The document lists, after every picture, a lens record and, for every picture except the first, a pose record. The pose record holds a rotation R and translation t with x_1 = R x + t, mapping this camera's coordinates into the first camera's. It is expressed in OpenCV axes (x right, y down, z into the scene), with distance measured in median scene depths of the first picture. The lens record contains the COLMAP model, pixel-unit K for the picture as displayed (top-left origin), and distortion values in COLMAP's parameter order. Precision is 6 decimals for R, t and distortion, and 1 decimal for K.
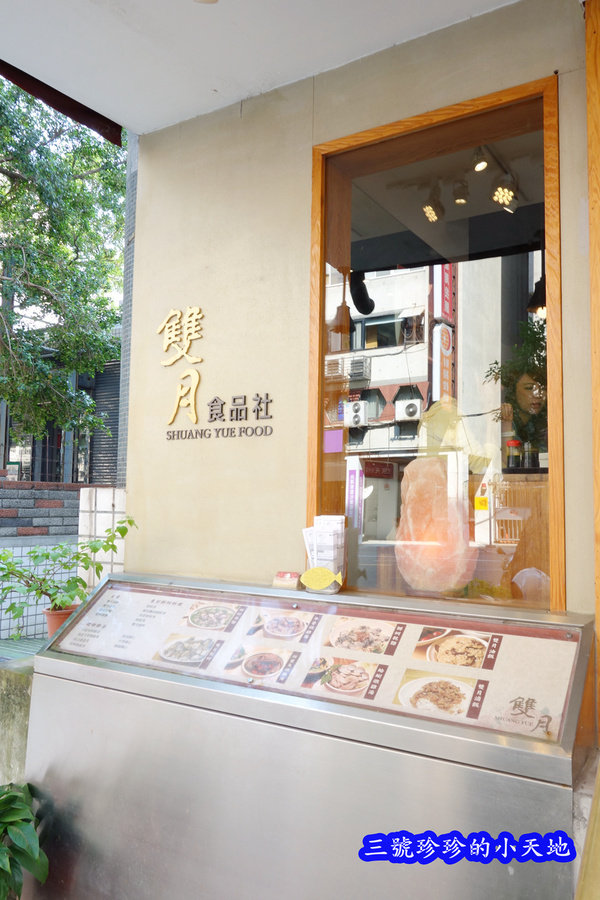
lens RADIAL K [[718.6, 0, 300.5], [0, 718.6, 449.7], [0, 0, 1]] dist [-0.007161, -0.004986]
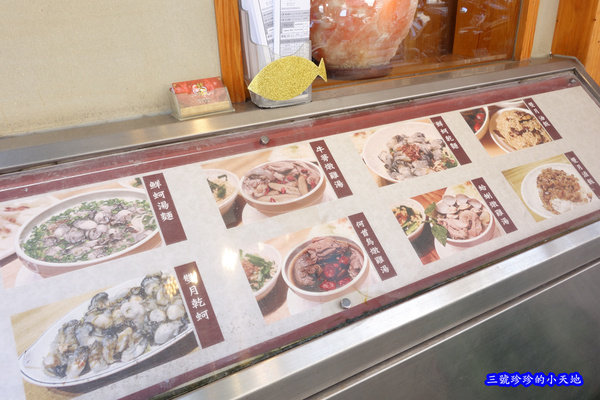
lens RADIAL K [[479.1, 0, 299.8], [0, 479.1, 201.2], [0, 0, 1]] dist [-0.007161, -0.004986]
pose [[0.468678, -0.392631, 0.791316, -0.315695], [-0.024919, 0.889561, 0.456136, 0.106514], [-0.883017, -0.233500, 0.407134, 0.900841]]
